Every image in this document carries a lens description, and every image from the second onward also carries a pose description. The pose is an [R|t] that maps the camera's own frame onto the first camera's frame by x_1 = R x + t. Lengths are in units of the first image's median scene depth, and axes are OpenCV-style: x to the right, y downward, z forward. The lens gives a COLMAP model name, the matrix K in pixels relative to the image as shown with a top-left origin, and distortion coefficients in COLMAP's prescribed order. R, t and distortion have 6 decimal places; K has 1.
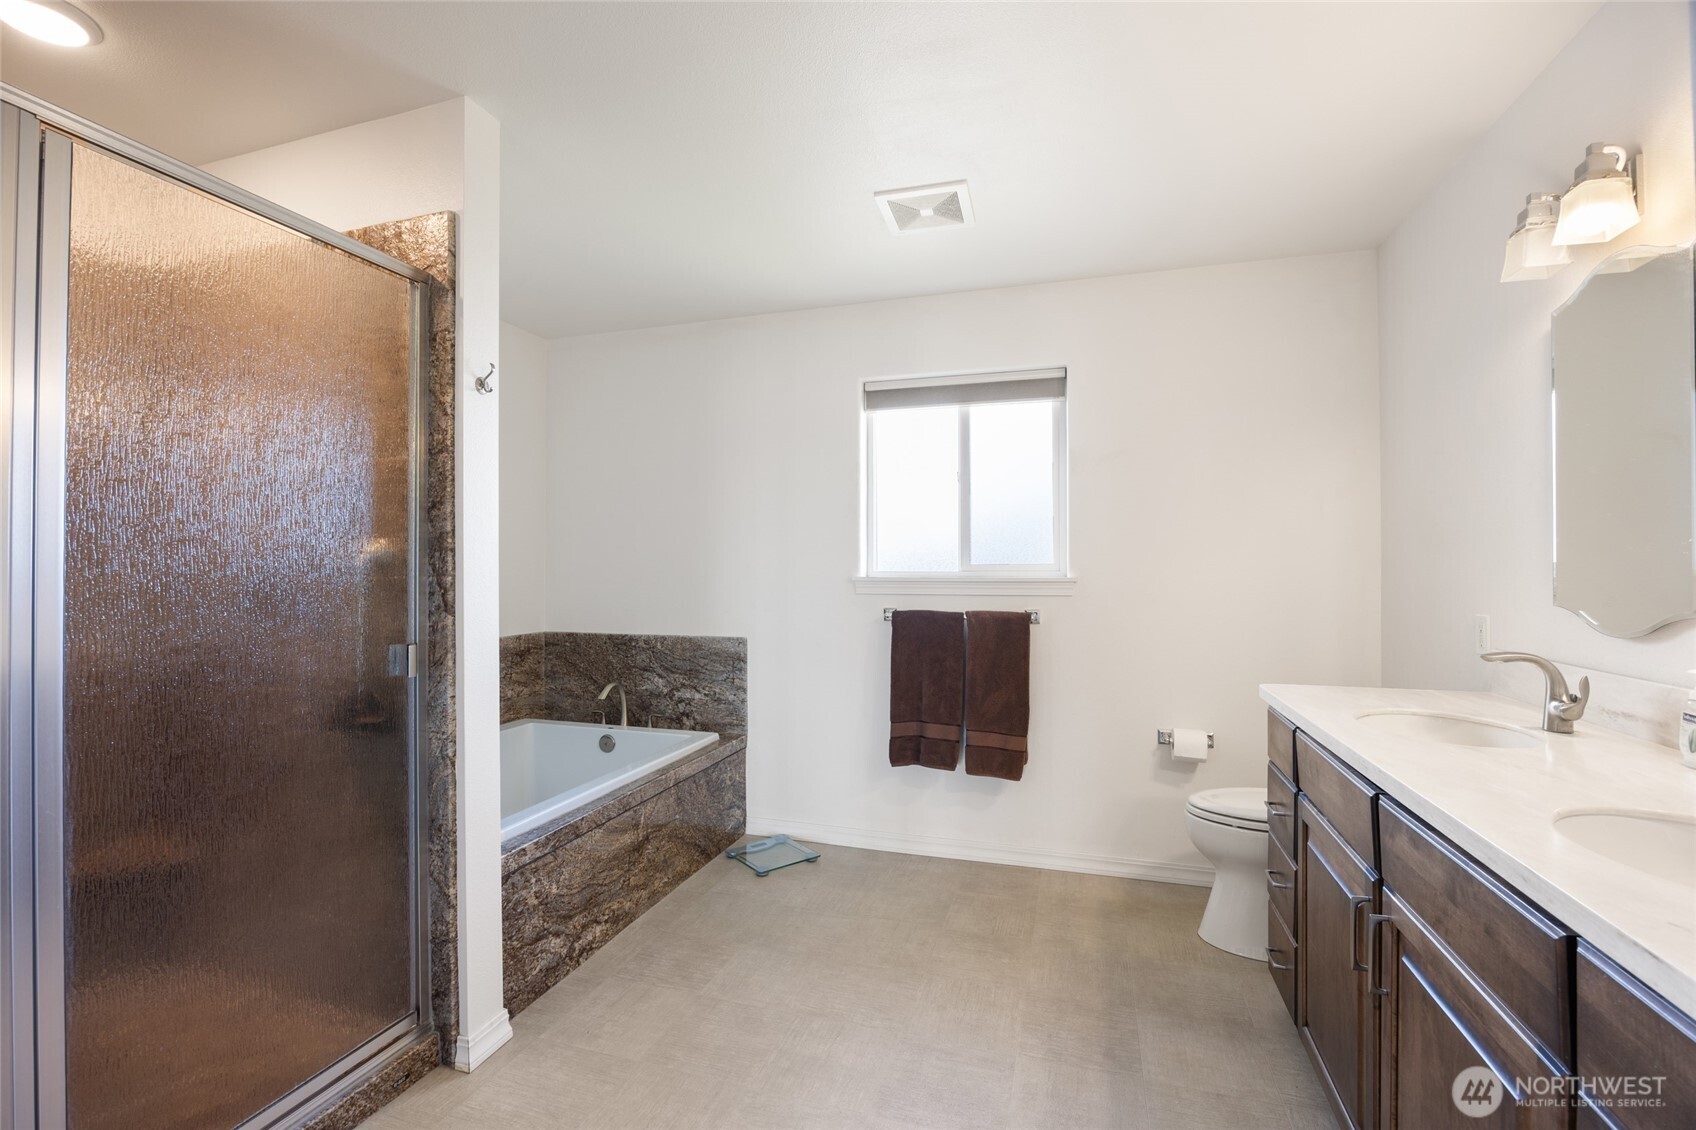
lens RADIAL K [[736.0, 0, 849.2], [0, 736.0, 564.2], [0, 0, 1]] dist [-0.010052, 0.000557]
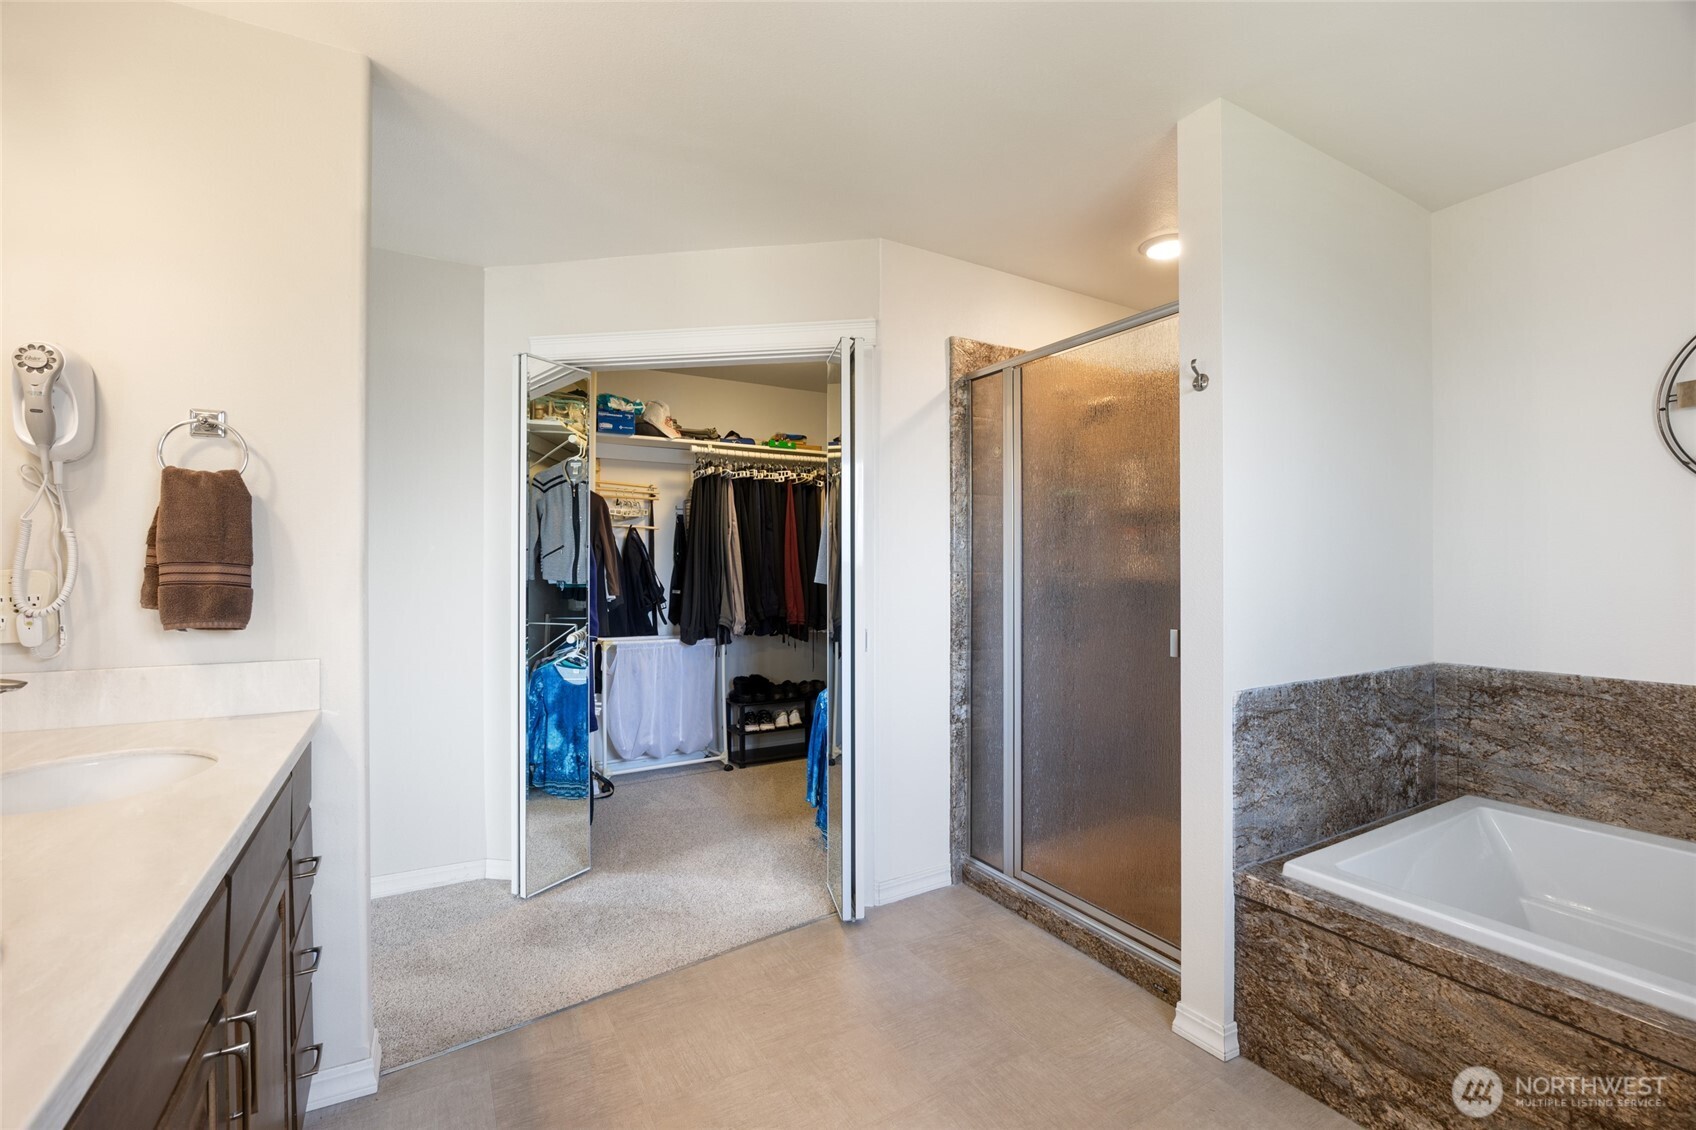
lens RADIAL K [[736.0, 0, 848.4], [0, 736.0, 566.2], [0, 0, 1]] dist [-0.010052, 0.000557]
pose [[-0.669017, -0.001864, -0.743245, 0.493722], [0.002439, 0.999986, -0.004704, 0.009980], [0.743243, -0.004959, -0.669003, 1.113106]]
